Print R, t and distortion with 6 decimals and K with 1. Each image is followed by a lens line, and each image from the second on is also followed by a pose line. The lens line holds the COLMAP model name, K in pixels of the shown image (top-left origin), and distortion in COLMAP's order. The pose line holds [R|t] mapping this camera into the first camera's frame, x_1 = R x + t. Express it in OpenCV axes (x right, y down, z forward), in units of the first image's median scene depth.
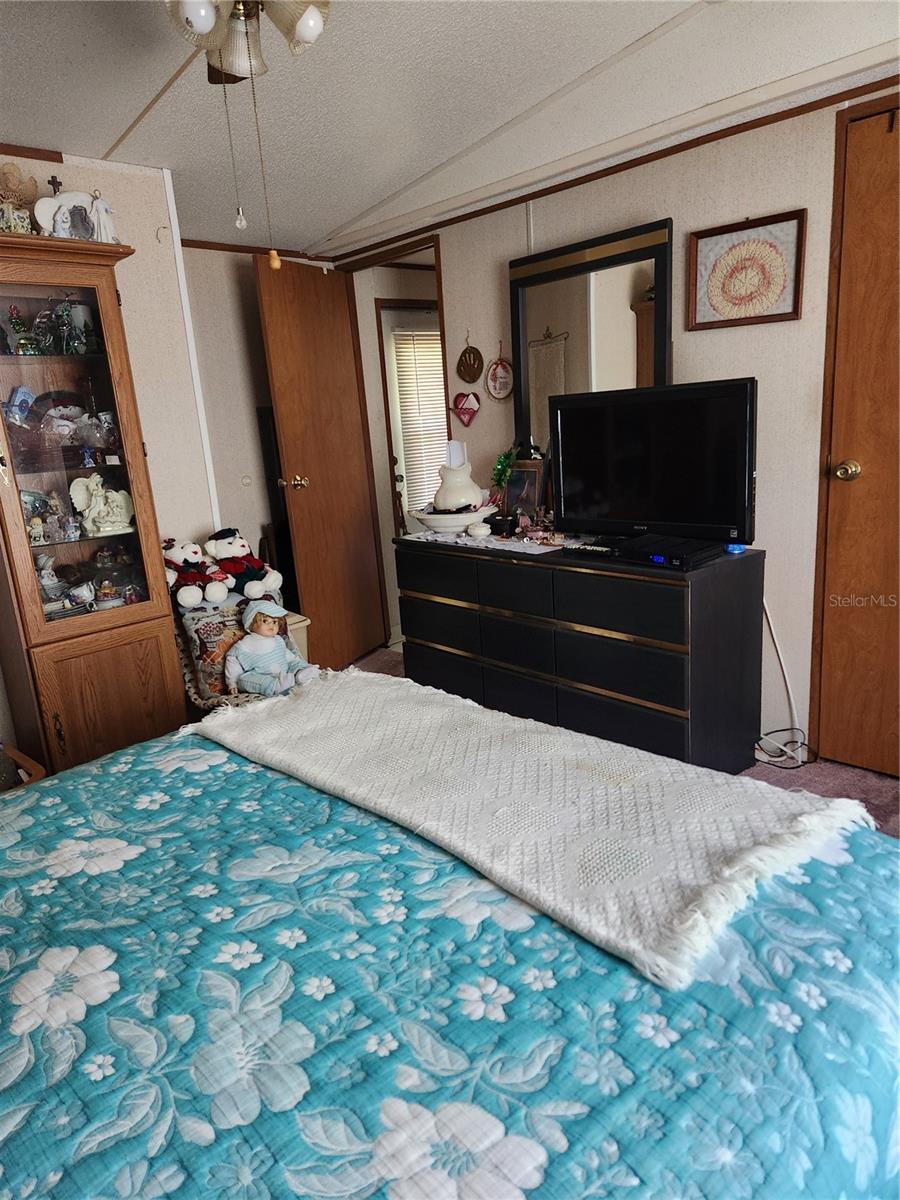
lens RADIAL K [[782.3, 0, 477.6], [0, 782.3, 629.4], [0, 0, 1]] dist [0.057626, -0.065551]
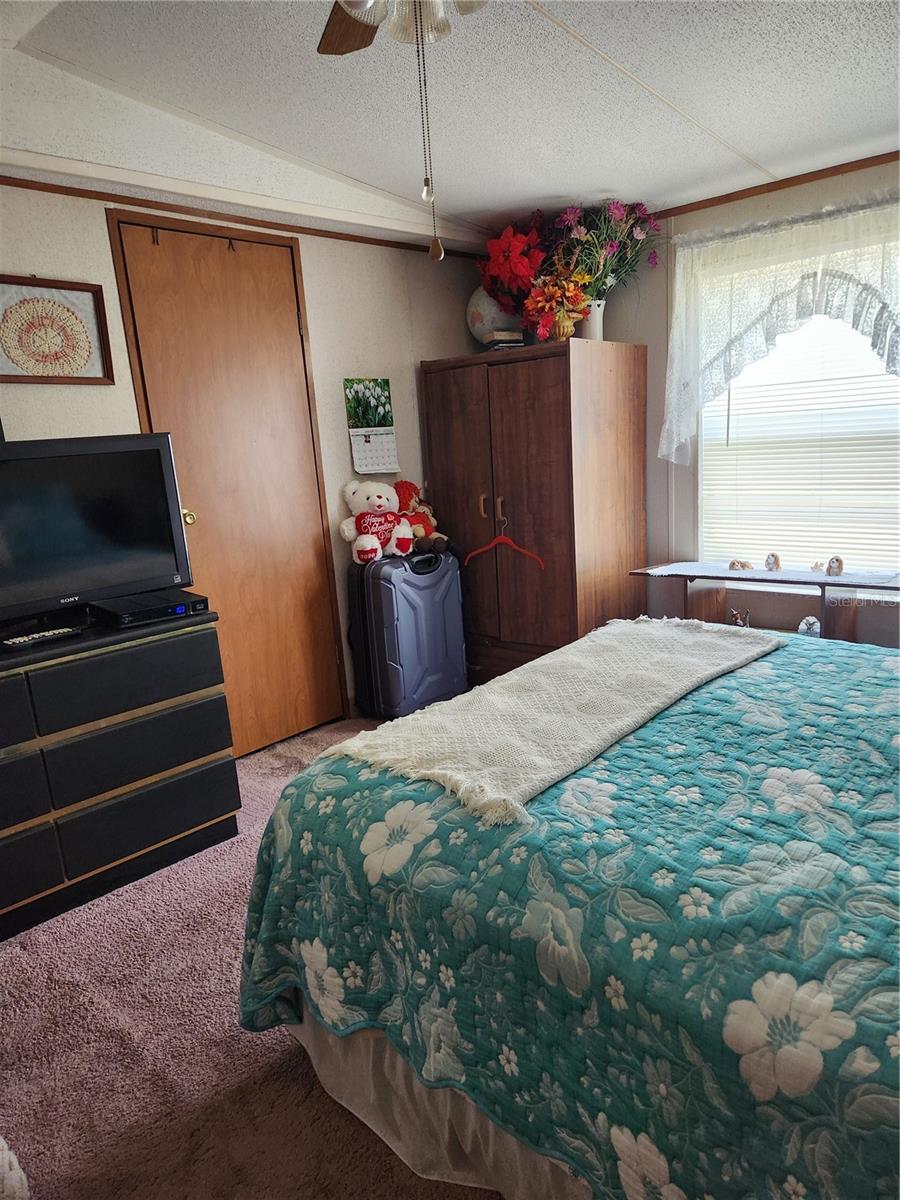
lens RADIAL K [[805.3, 0, 459.3], [0, 805.3, 603.5], [0, 0, 1]] dist [0.070561, -0.064189]
pose [[-0.051402, -0.146870, 0.987819, -1.606102], [0.332438, 0.930201, 0.155601, -0.288572], [-0.941723, 0.336387, 0.001011, 1.417879]]
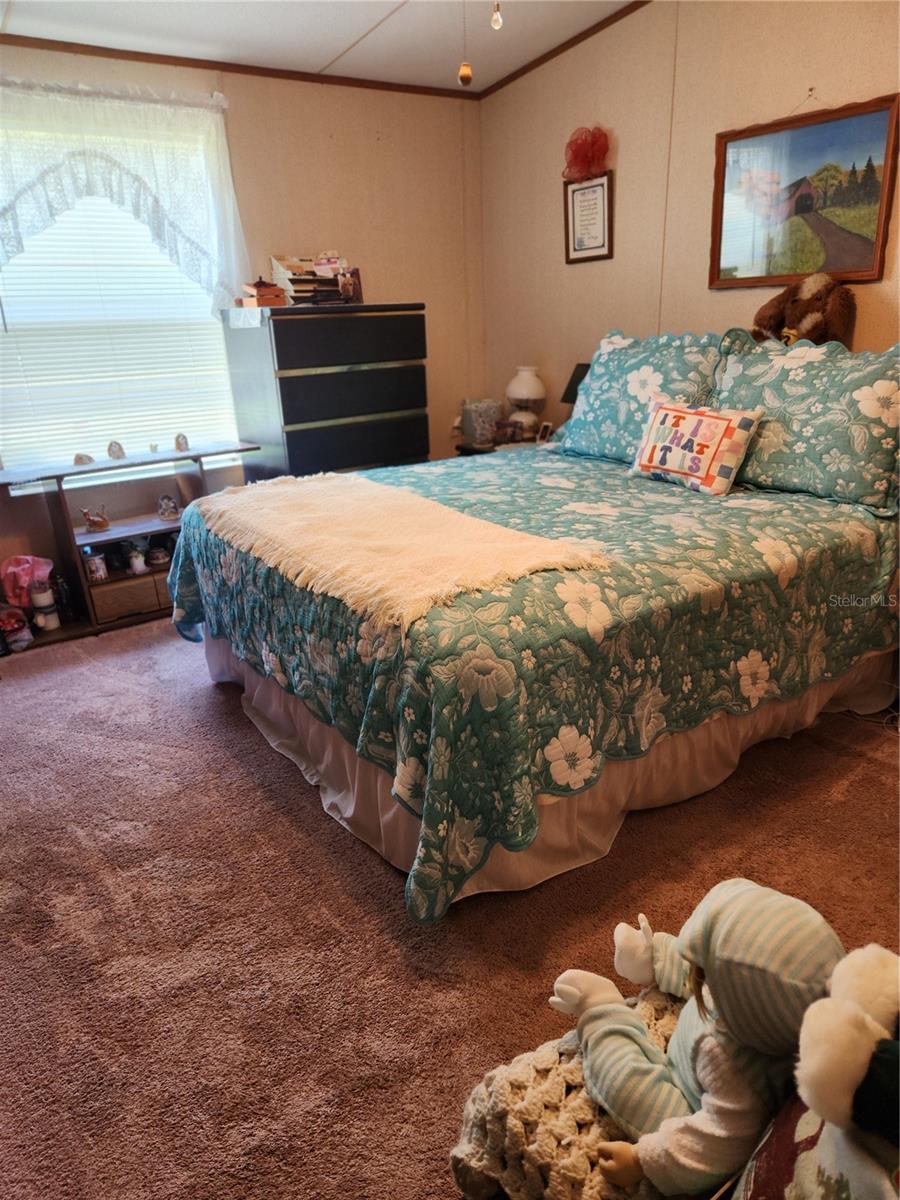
lens RADIAL K [[814.8, 0, 450.0], [0, 814.8, 600.0], [0, 0, 1]] dist [0.057678, -0.041617]
pose [[-0.983199, 0.034844, 0.179179, -0.524063], [0.133137, 0.808427, 0.573341, -0.686255], [-0.124875, 0.587564, -0.799484, 2.788480]]
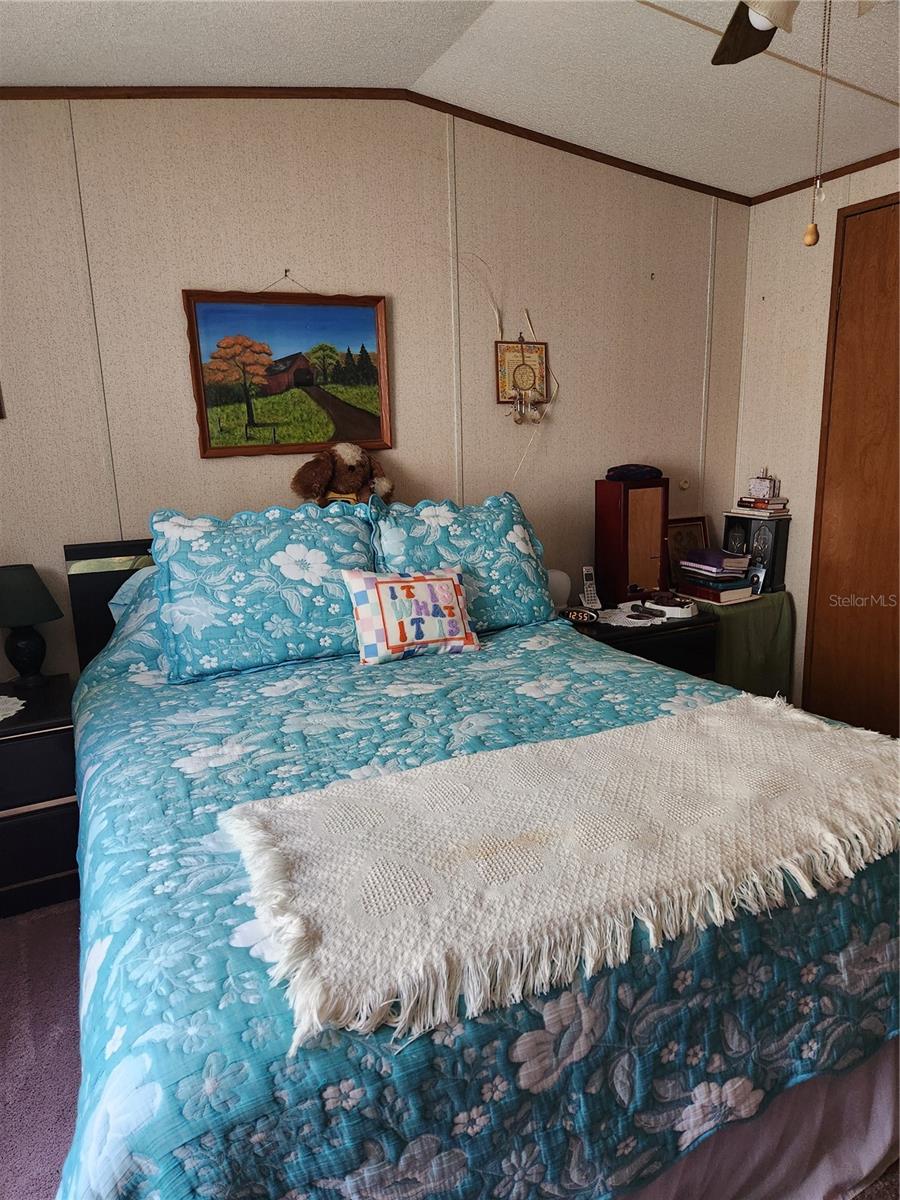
lens RADIAL K [[807.2, 0, 450.0], [0, 807.2, 600.0], [0, 0, 1]] dist [0.064231, -0.051978]
pose [[-0.324196, 0.275601, -0.904954, 1.052591], [-0.206228, 0.913022, 0.351939, -0.432701], [0.923237, 0.300724, -0.239161, 1.230322]]
